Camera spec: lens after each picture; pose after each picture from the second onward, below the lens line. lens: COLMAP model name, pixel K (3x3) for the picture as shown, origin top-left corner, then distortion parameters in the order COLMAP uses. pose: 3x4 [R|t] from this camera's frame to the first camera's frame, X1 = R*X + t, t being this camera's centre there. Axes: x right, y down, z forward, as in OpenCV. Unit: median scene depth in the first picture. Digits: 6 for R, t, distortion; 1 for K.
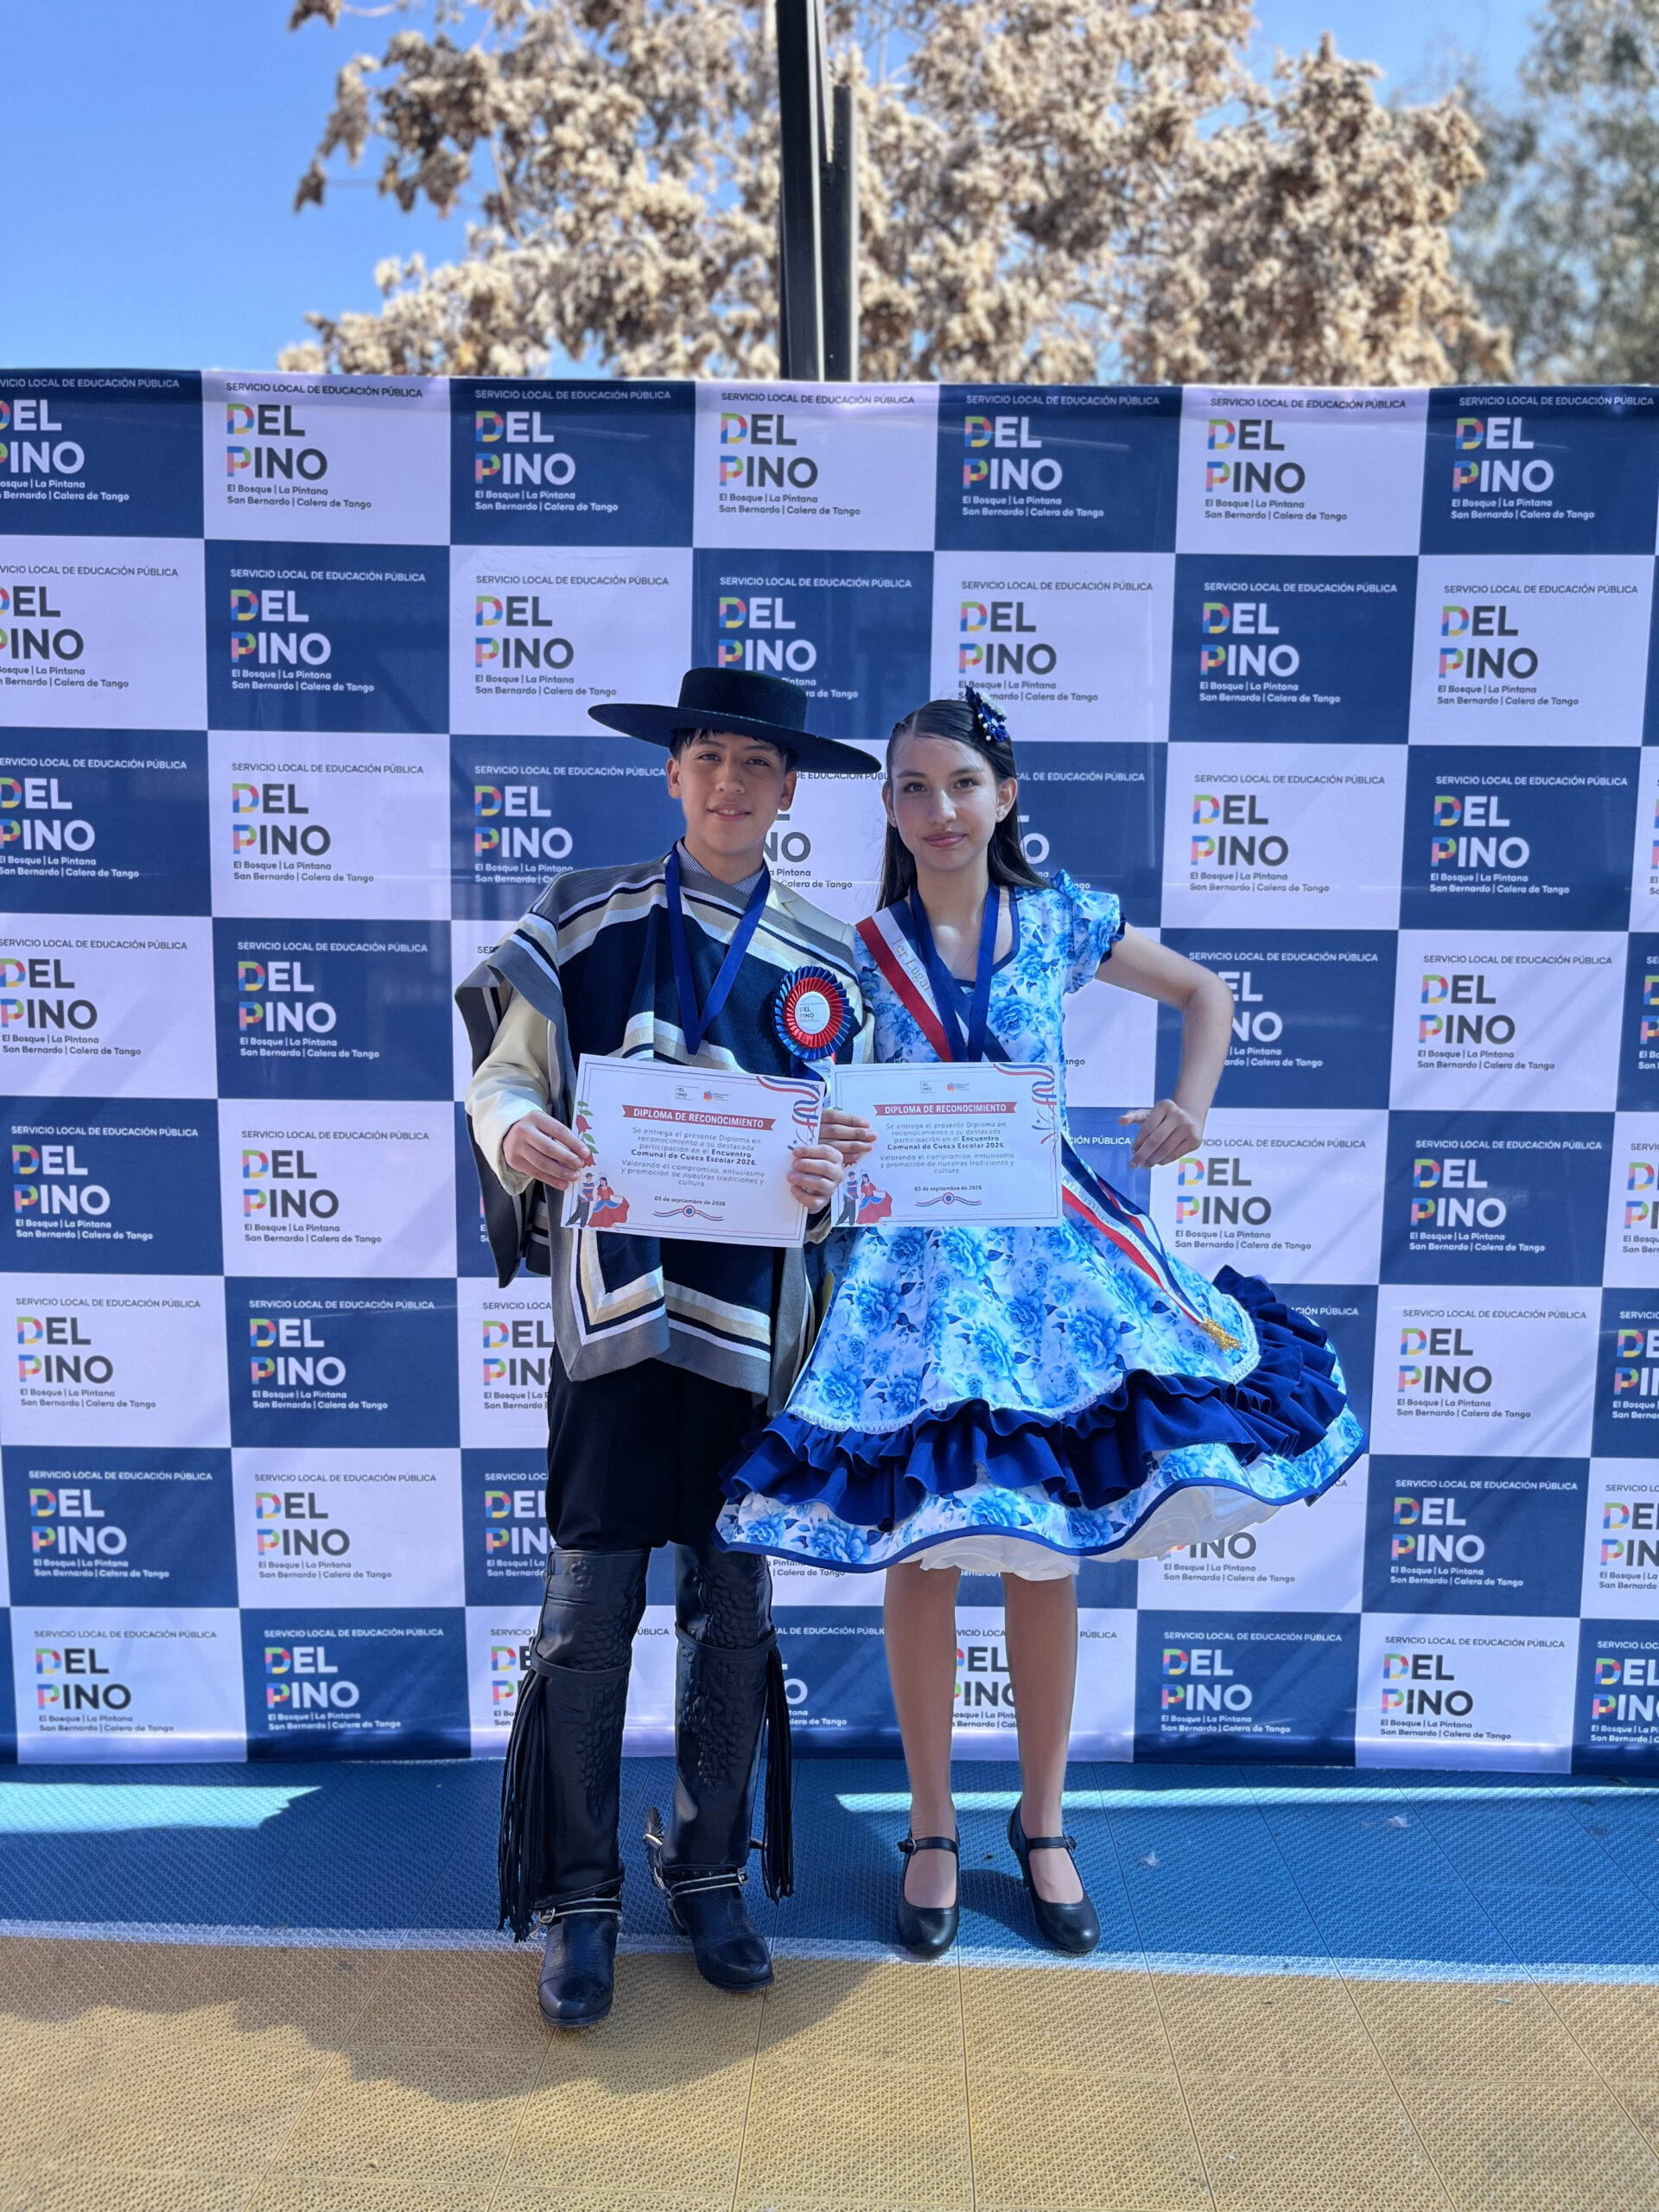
lens RADIAL K [[1677.3, 0, 849.8], [0, 1677.3, 1105.9], [0, 0, 1]] dist [0.032507, -0.005863]
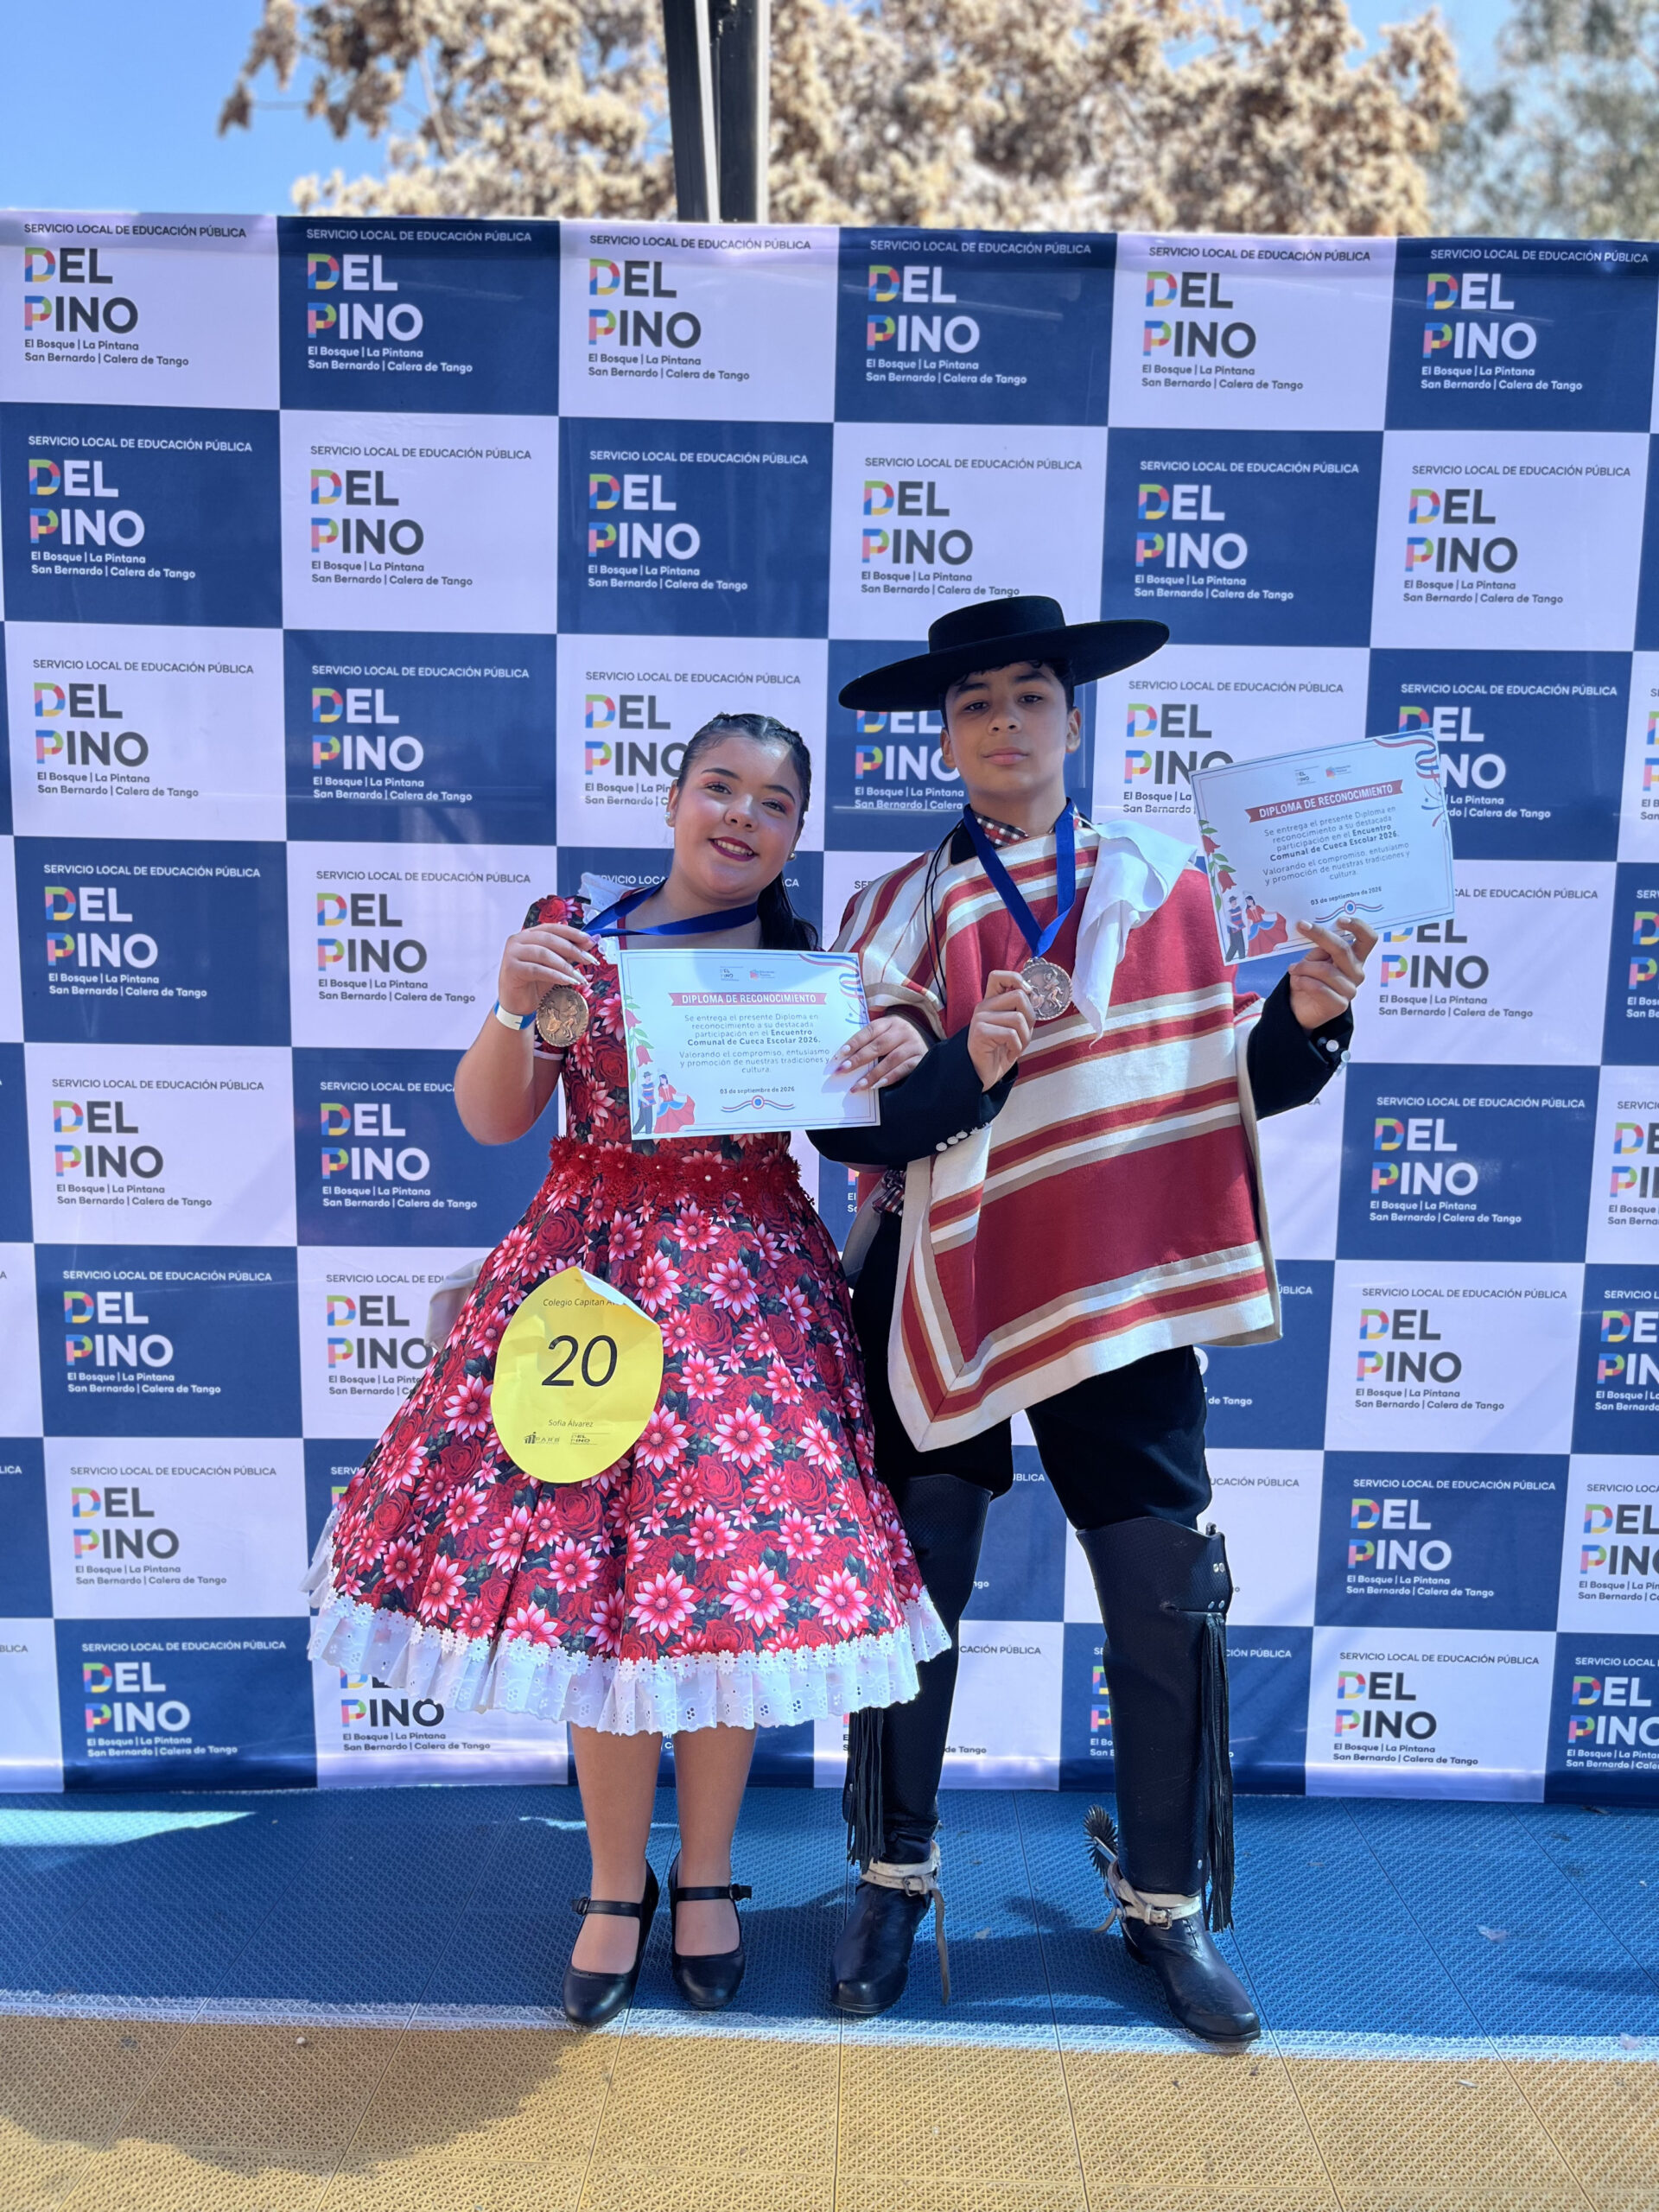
lens RADIAL K [[1664.6, 0, 841.1], [0, 1664.6, 1098.0], [0, 0, 1]] dist [0.082936, -0.085623]
pose [[0.999957, 0.004053, 0.008343, 0.047277], [-0.004121, 0.999959, 0.008070, 0.015791], [-0.008310, -0.008104, 0.999933, 0.116701]]
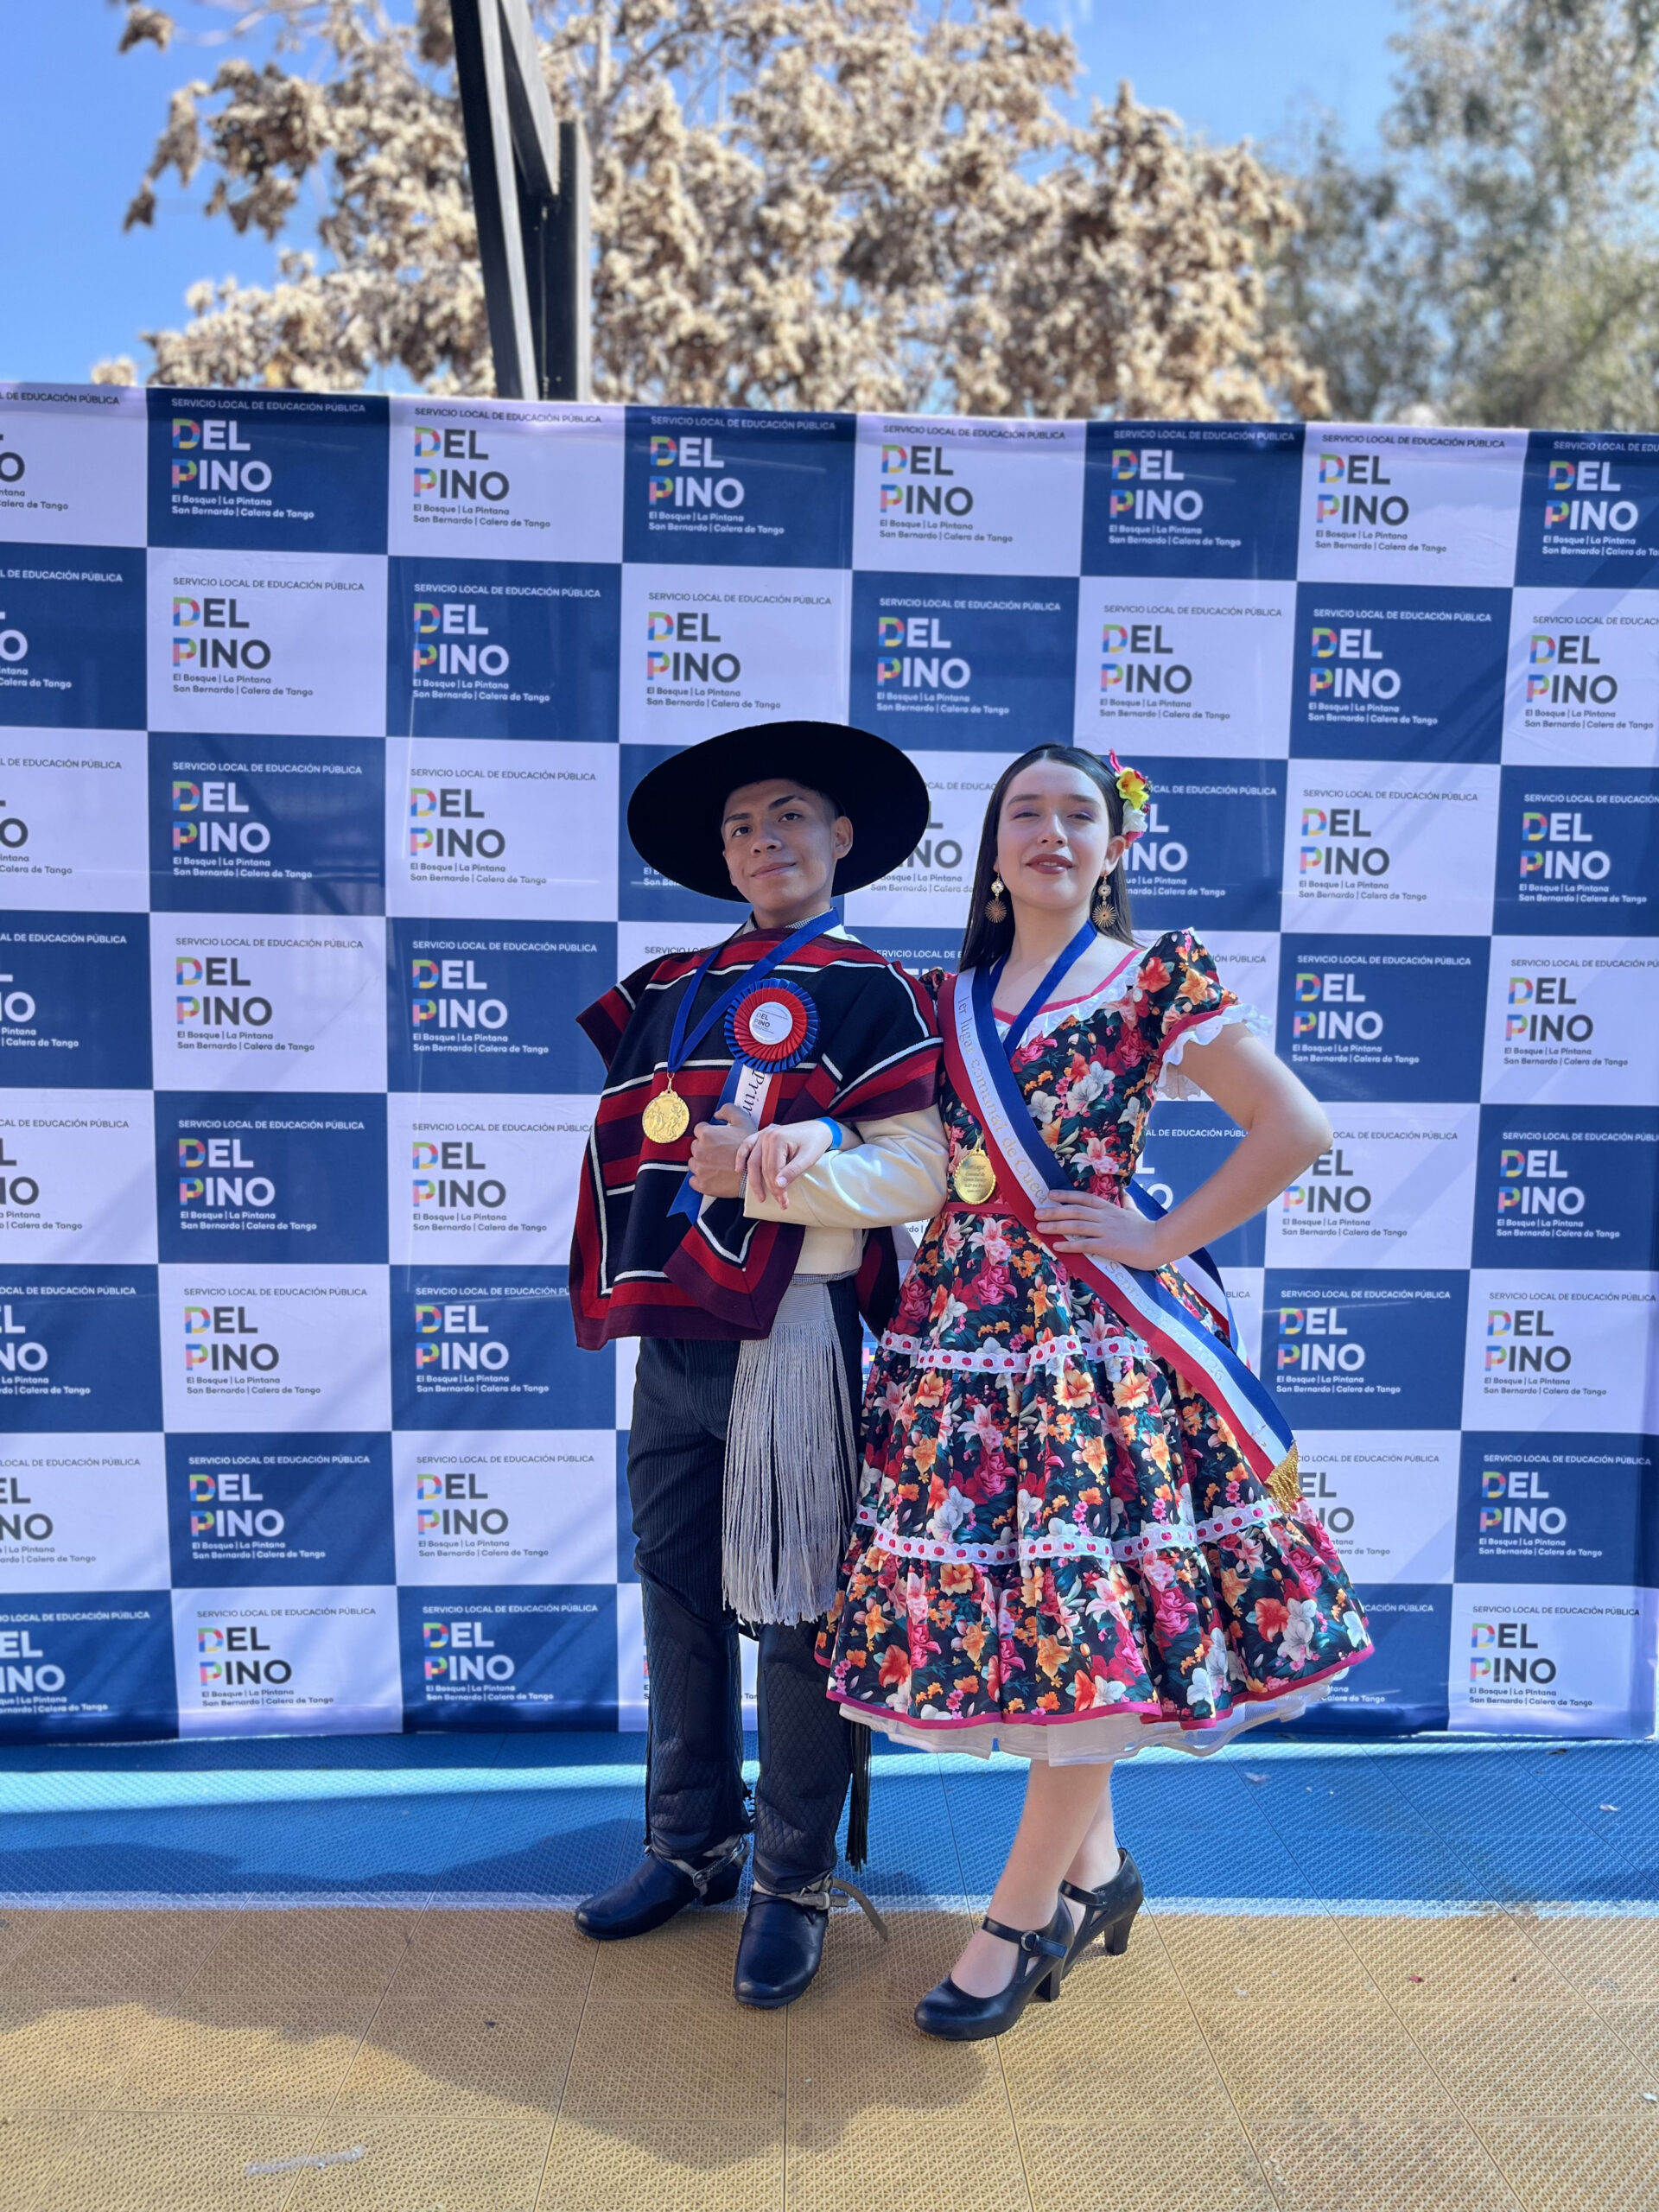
lens RADIAL K [[1682.8, 0, 821.6], [0, 1682.8, 1108.7], [0, 0, 1]] dist [0.034452, 0.003873]
pose [[0.998951, 0.001809, 0.045766, 0.124677], [-0.001031, 0.999855, -0.017012, 0.026904], [-0.045790, 0.016947, 0.998807, -0.049011]]
